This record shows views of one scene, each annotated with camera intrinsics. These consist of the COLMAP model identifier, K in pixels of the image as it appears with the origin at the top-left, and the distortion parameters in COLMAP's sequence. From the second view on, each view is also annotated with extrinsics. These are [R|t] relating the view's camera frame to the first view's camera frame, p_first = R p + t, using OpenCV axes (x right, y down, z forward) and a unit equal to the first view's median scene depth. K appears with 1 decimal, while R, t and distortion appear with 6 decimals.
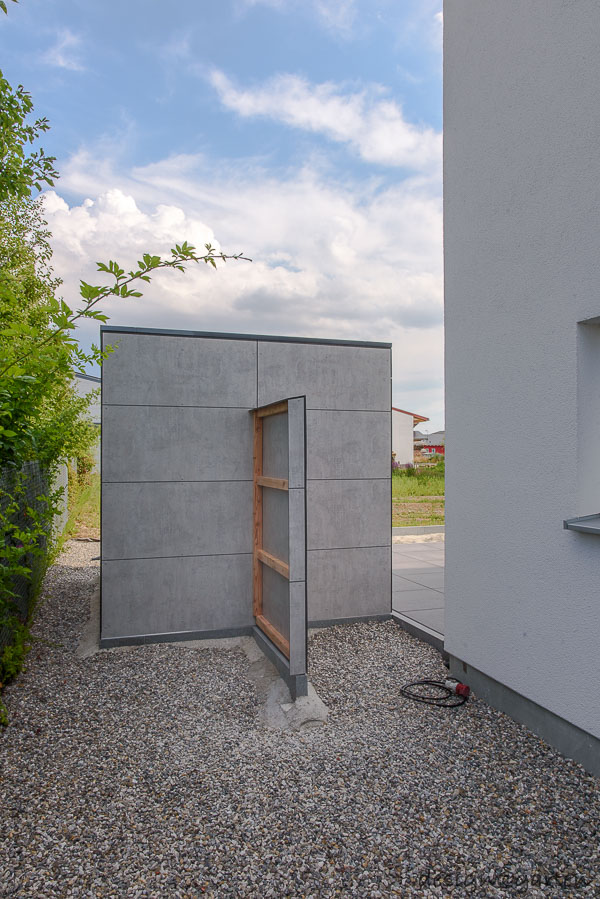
lens RADIAL K [[679.8, 0, 300.0], [0, 679.8, 449.5], [0, 0, 1]] dist [-0.000657, 0.002134]
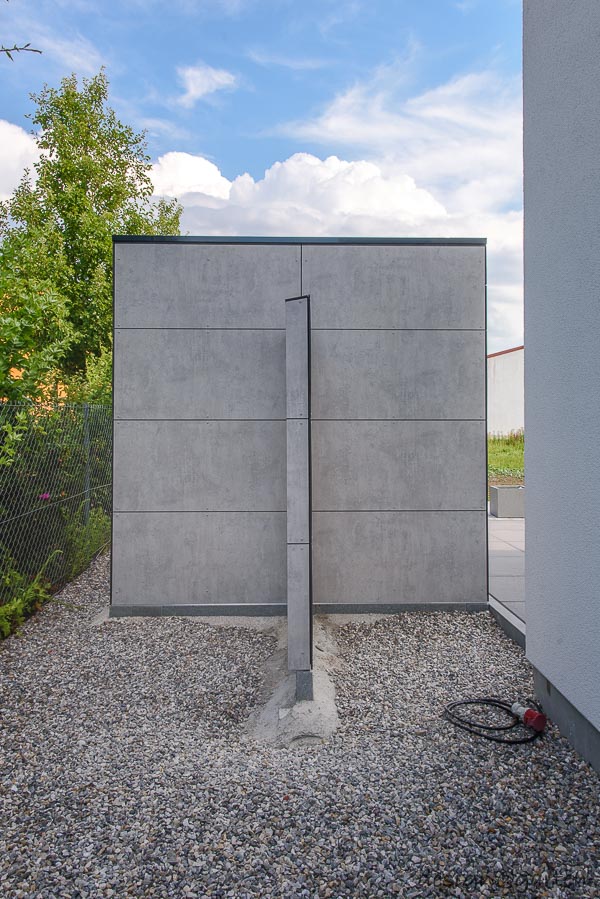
lens RADIAL K [[697.9, 0, 355.8], [0, 697.9, 421.9], [0, 0, 1]] dist [0.036208, -0.014263]
pose [[0.951063, -0.007180, -0.308914, 0.264042], [0.000331, 0.999753, -0.022218, 0.069736], [0.308997, 0.021028, 0.950830, 0.257690]]
